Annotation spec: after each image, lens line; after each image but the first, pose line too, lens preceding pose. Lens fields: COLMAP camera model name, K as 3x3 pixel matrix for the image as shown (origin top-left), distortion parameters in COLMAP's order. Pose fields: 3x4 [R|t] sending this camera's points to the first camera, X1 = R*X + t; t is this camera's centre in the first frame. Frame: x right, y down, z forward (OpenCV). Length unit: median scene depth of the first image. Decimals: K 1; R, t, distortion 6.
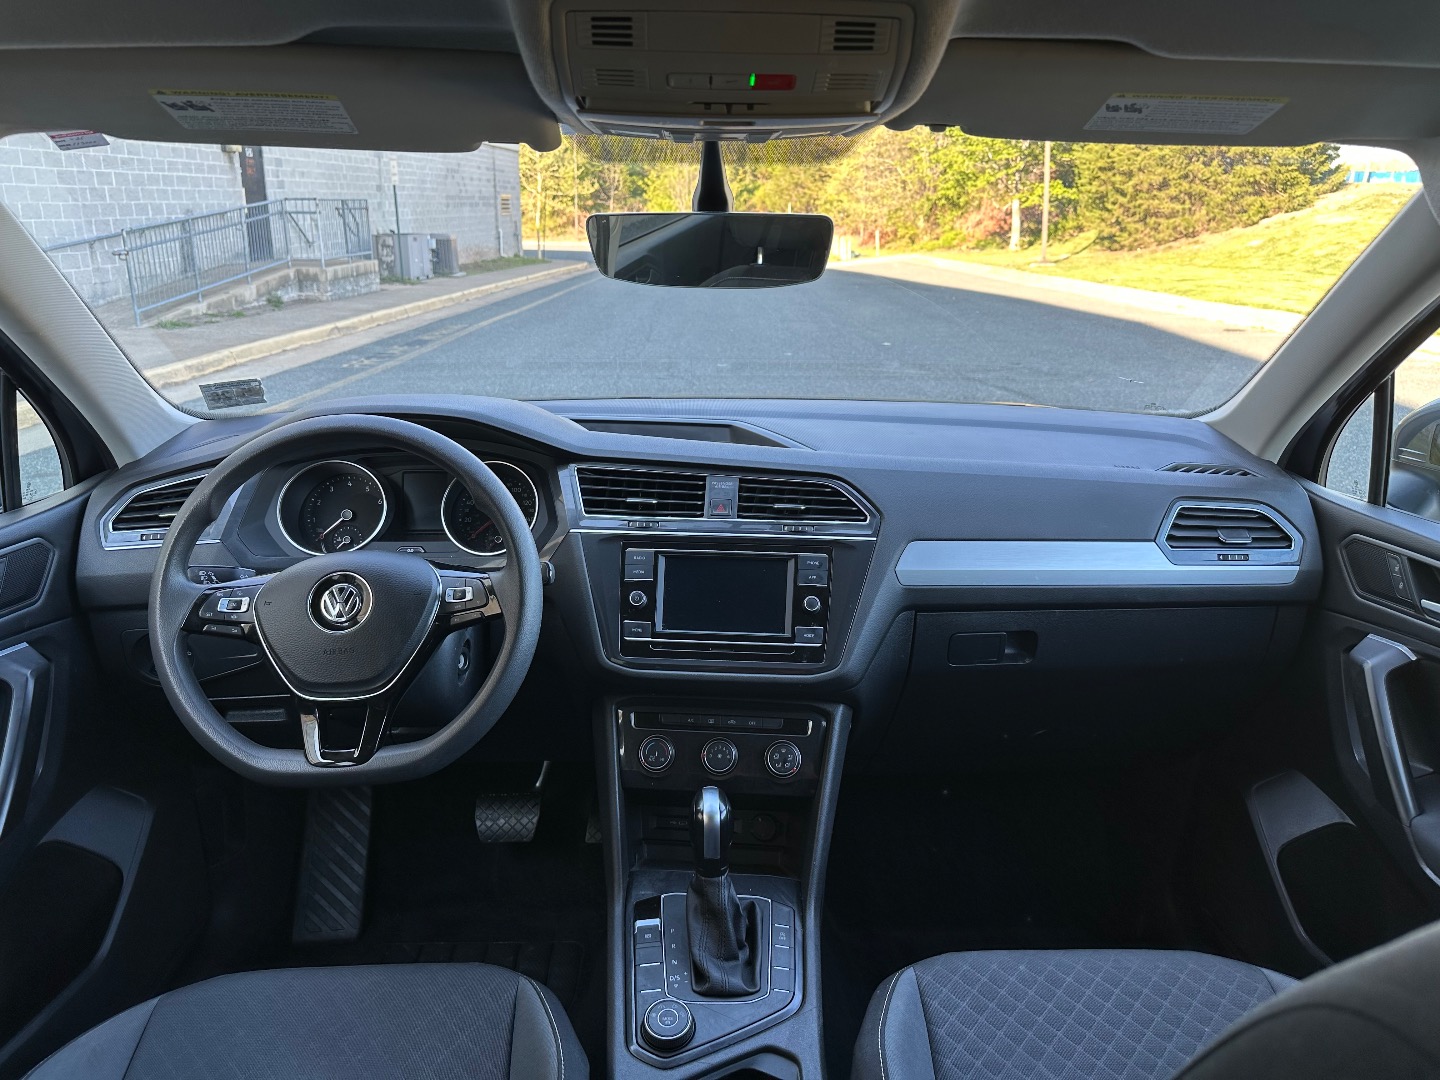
lens RADIAL K [[1022.6, 0, 718.4], [0, 1022.6, 526.6], [0, 0, 1]] dist [0.064560, -0.102675]
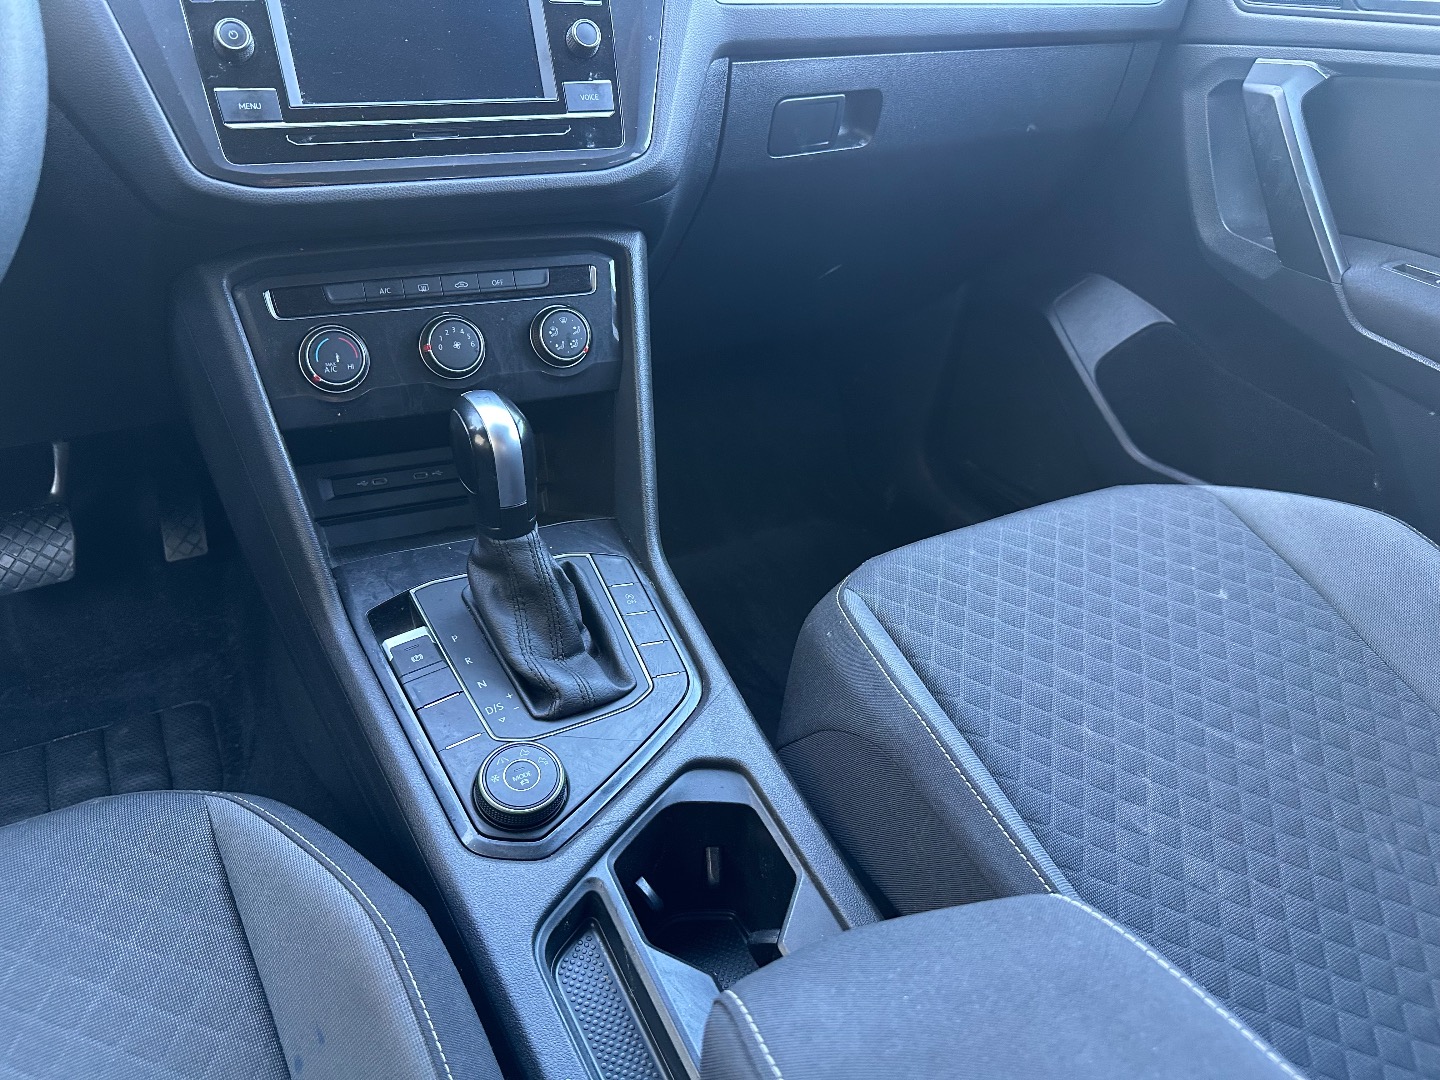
lens RADIAL K [[1028.5, 0, 731.7], [0, 1028.5, 547.6], [0, 0, 1]] dist [0.060423, -0.079262]
pose [[0.875307, -0.230651, 0.425014, -0.132267], [0.075329, 0.933223, 0.351313, 0.136731], [-0.477664, -0.275491, 0.834231, 0.411531]]
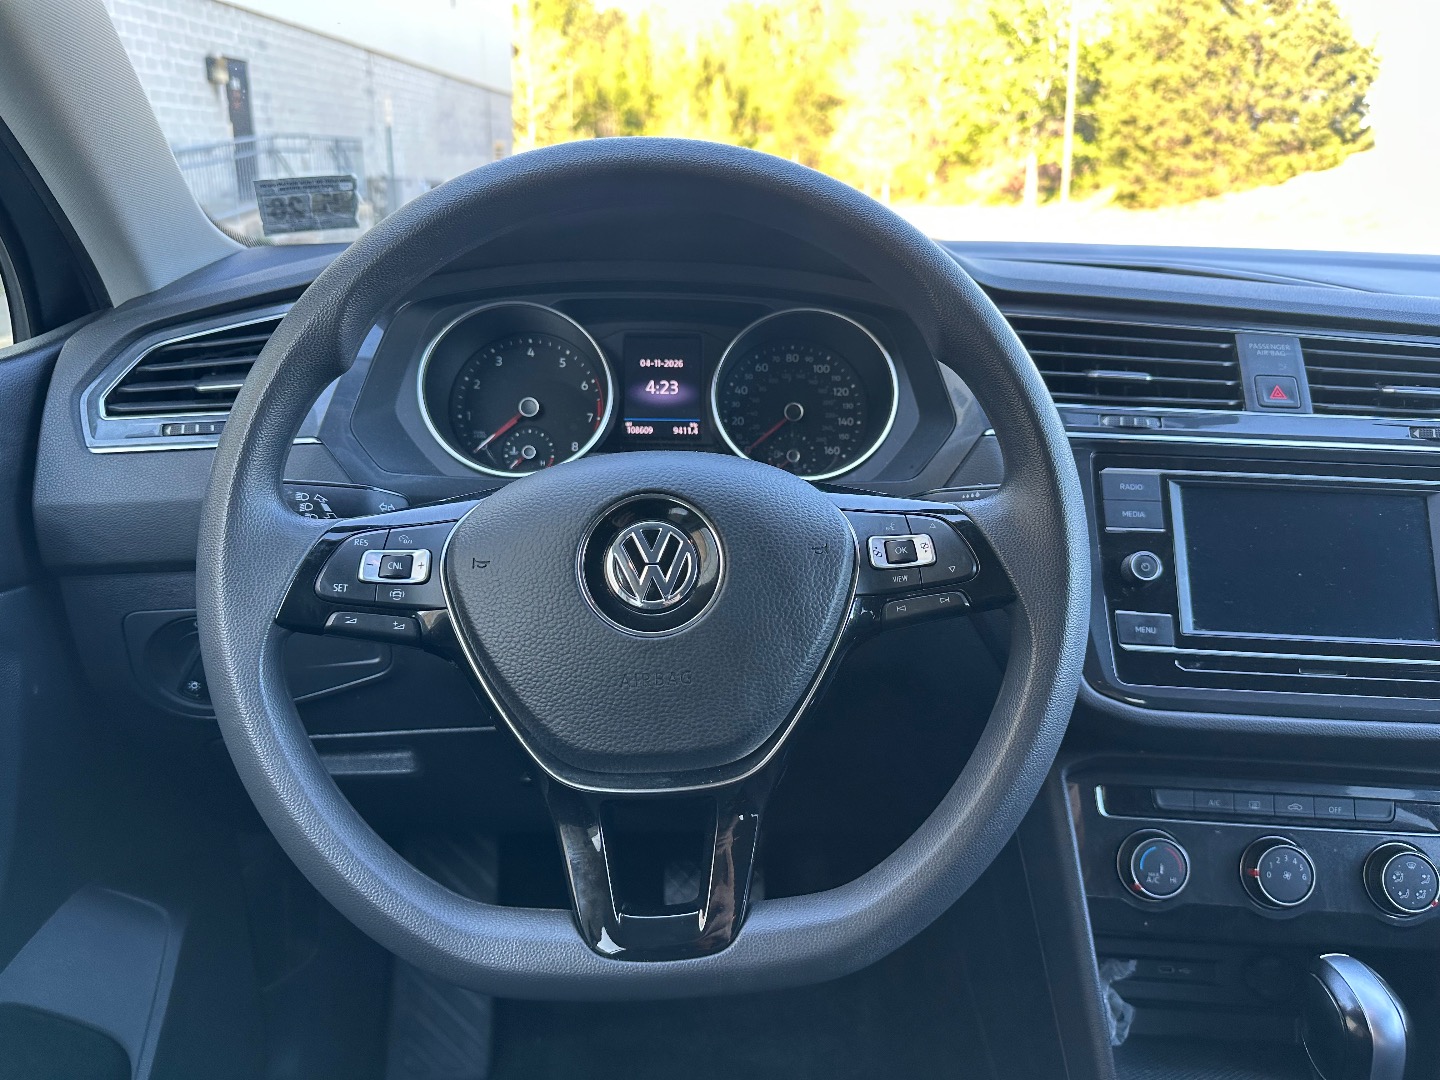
lens RADIAL K [[1038.2, 0, 715.6], [0, 1038.2, 528.9], [0, 0, 1]] dist [0.038255, -0.057207]
pose [[0.999852, 0.015530, 0.007348, -0.286041], [-0.015787, 0.999215, 0.036323, 0.035641], [-0.006778, -0.036434, 0.999313, 0.476161]]
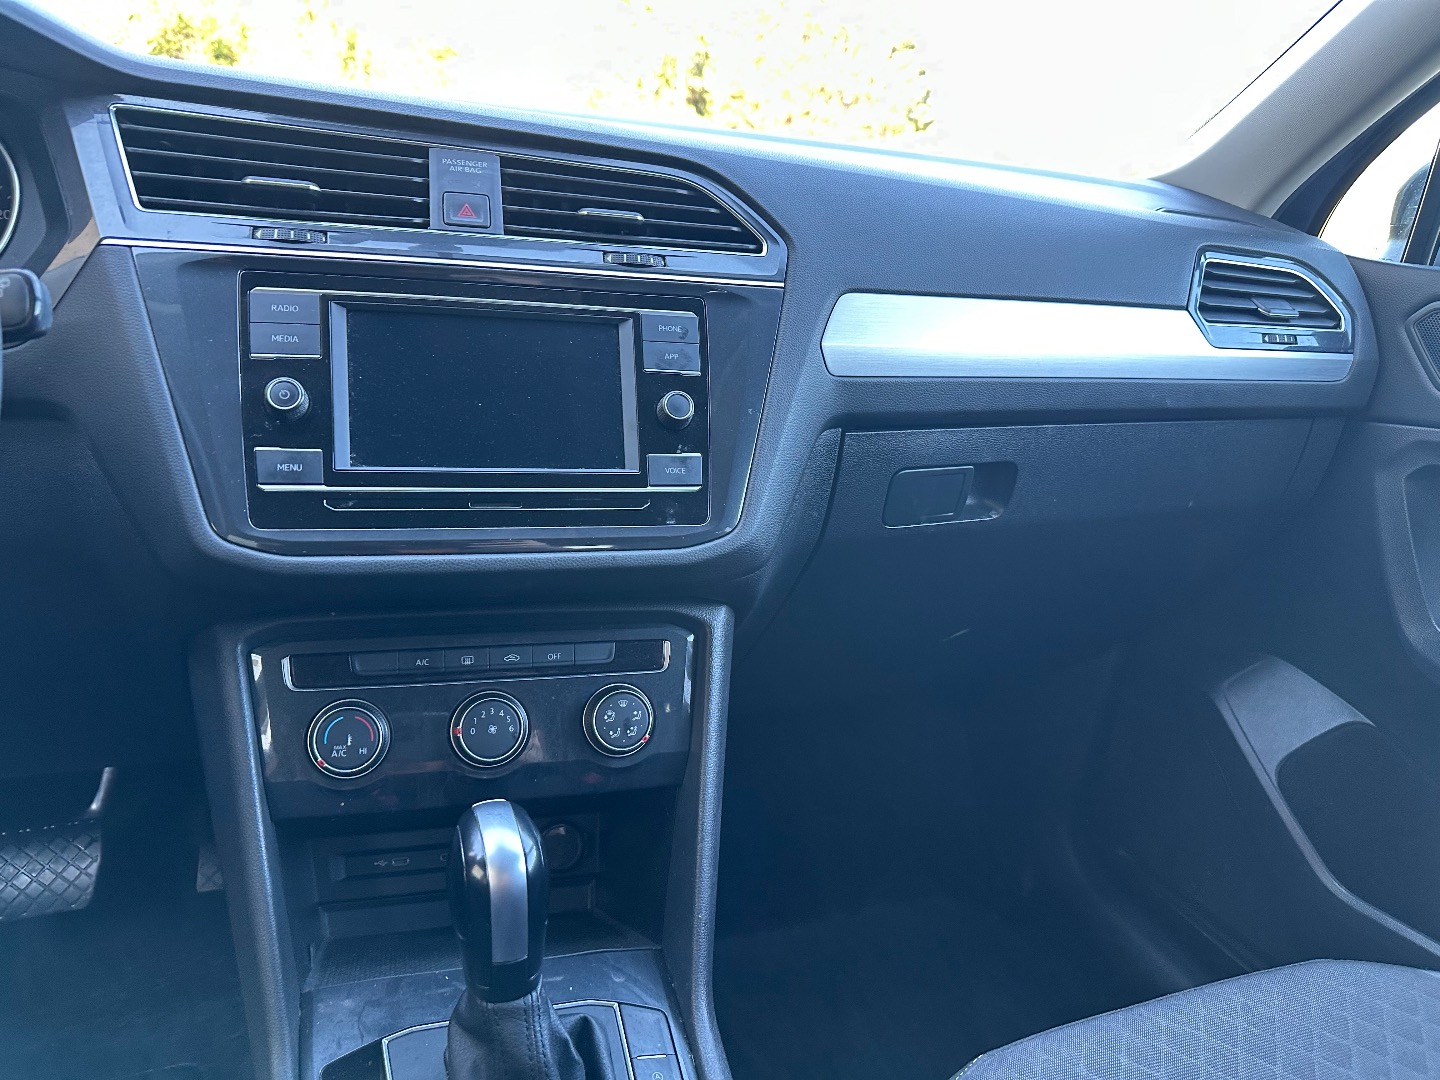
lens RADIAL K [[1028.5, 0, 731.7], [0, 1028.5, 547.6], [0, 0, 1]] dist [0.060423, -0.079262]
pose [[0.937082, -0.048574, 0.345713, -0.056451], [0.019409, 0.995990, 0.087332, 0.097039], [-0.348569, -0.075127, 0.934267, 0.503377]]
